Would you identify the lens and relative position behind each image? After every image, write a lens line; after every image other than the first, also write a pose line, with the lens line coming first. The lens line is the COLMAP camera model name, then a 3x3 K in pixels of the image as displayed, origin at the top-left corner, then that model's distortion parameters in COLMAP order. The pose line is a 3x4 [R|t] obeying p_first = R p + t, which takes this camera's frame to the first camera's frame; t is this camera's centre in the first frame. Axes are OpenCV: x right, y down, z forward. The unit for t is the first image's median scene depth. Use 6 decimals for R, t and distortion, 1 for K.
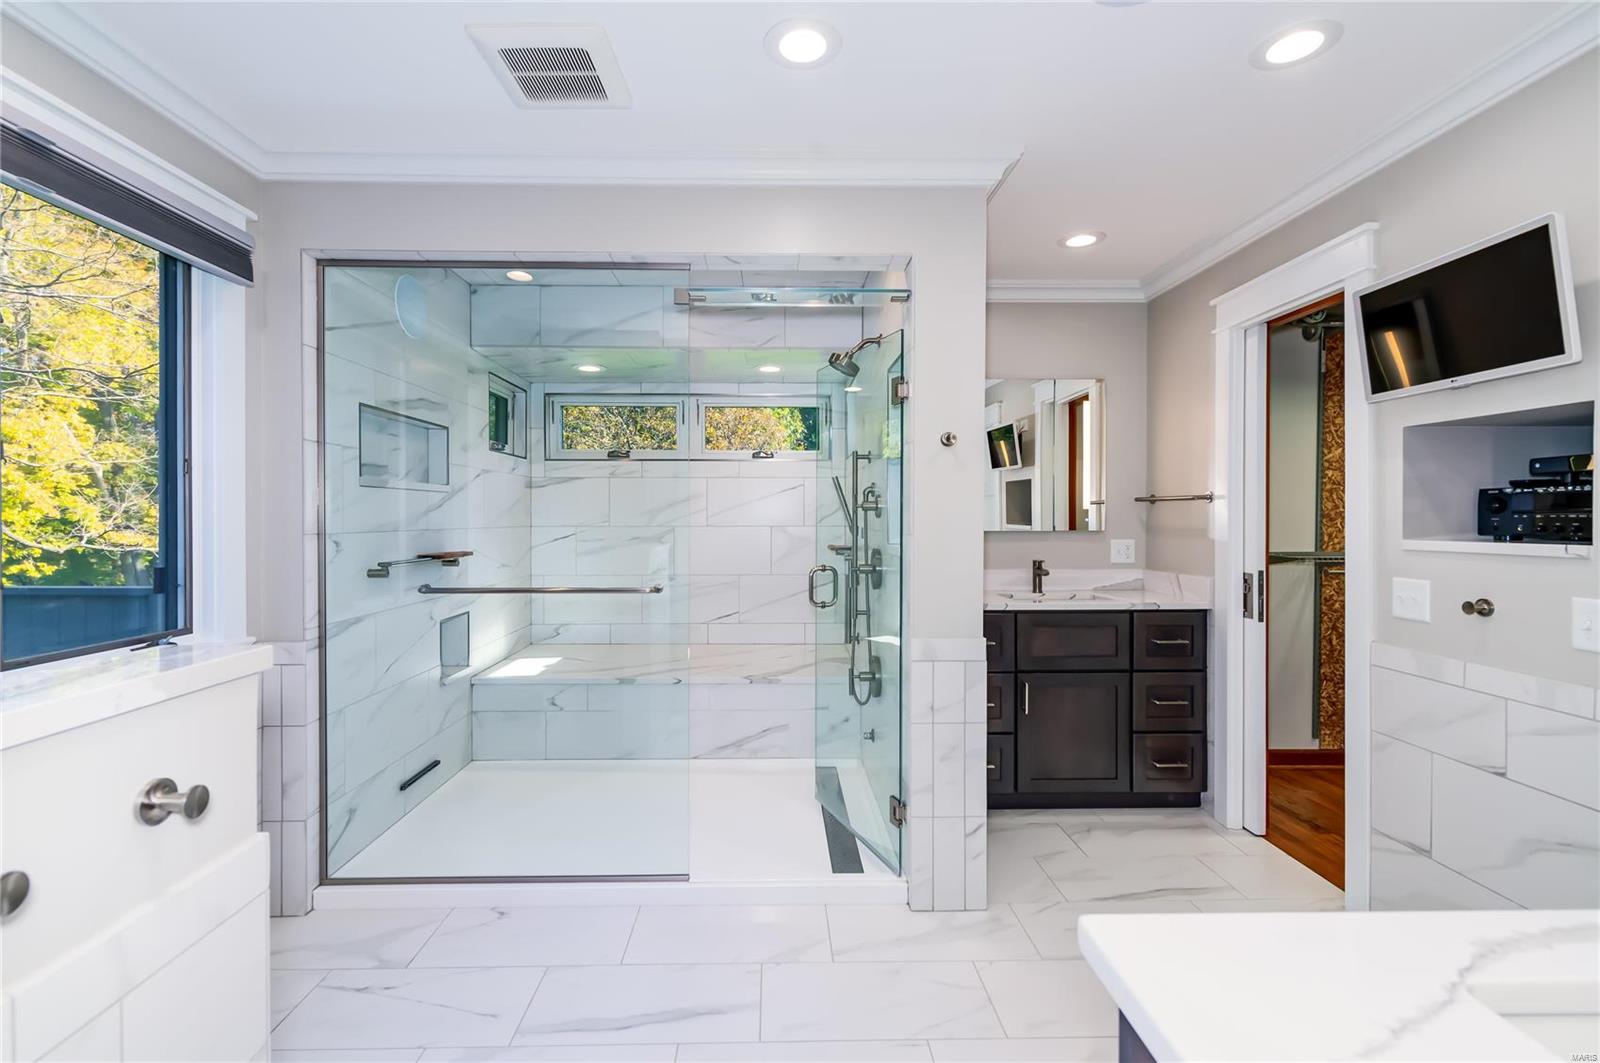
lens RADIAL K [[694.5, 0, 786.9], [0, 694.5, 524.8], [0, 0, 1]] dist [-0.003527, -0.000482]
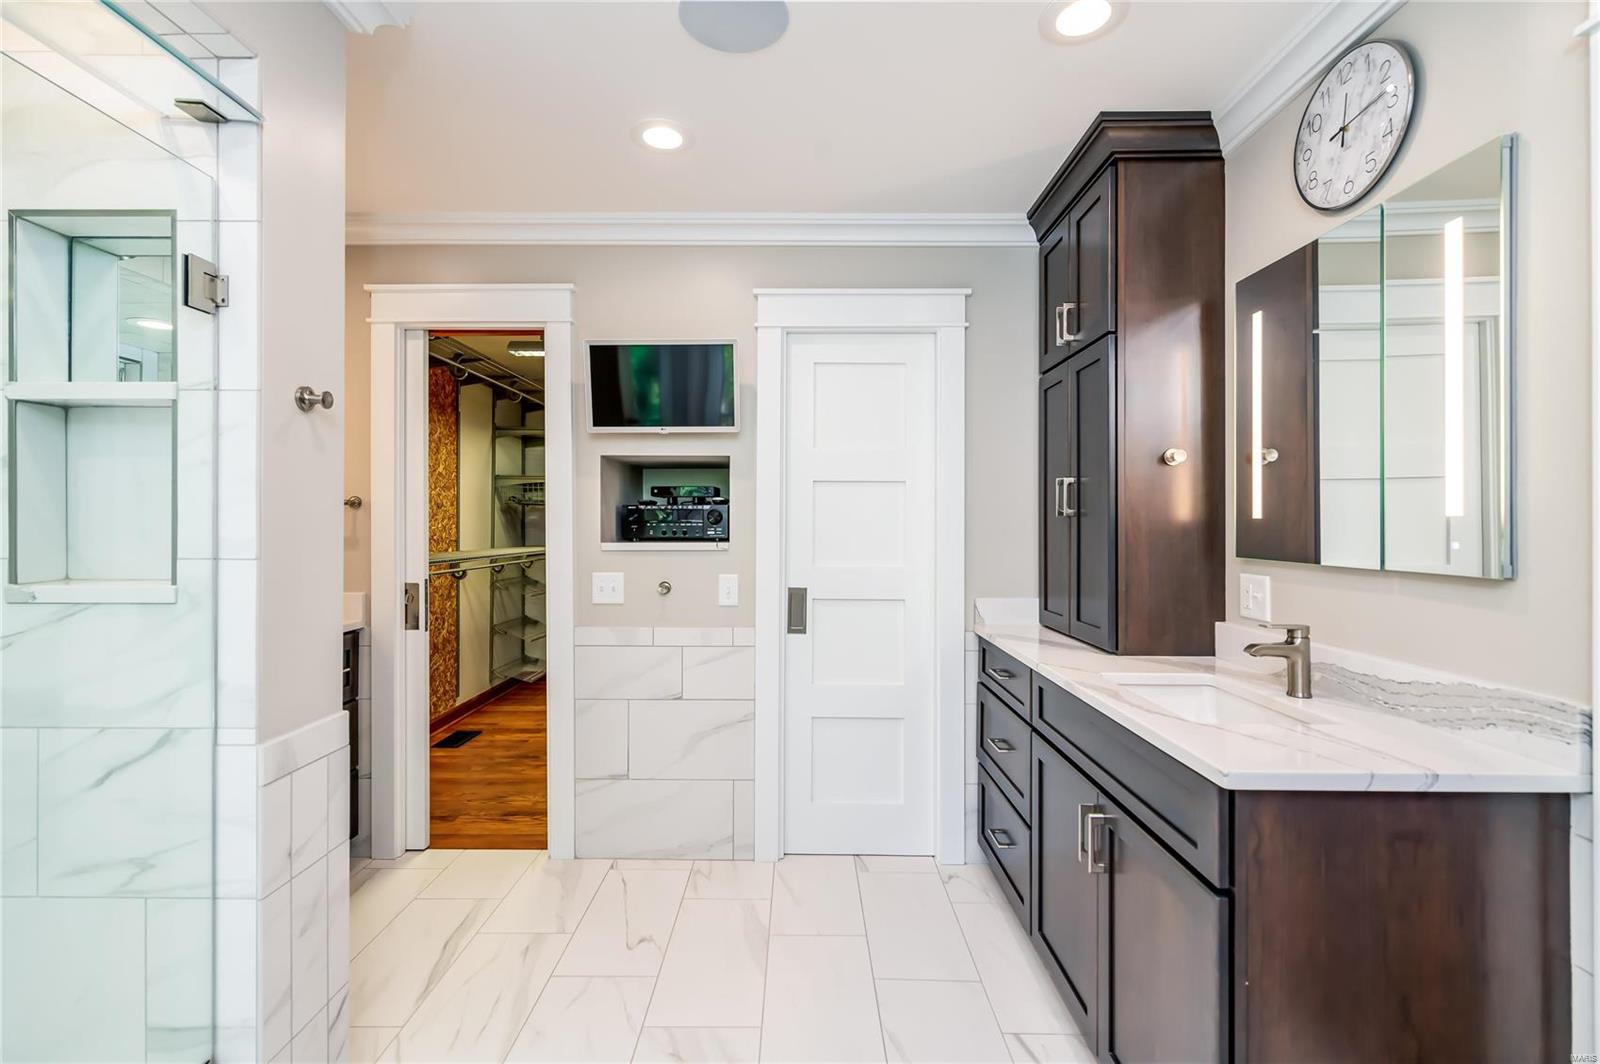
lens RADIAL K [[694.5, 0, 788.9], [0, 694.5, 523.9], [0, 0, 1]] dist [-0.003527, -0.000482]
pose [[0.032909, 0.000025, 0.999458, -0.387520], [0.009797, 0.999952, -0.000348, -0.009551], [-0.999410, 0.009803, 0.032908, 0.609690]]
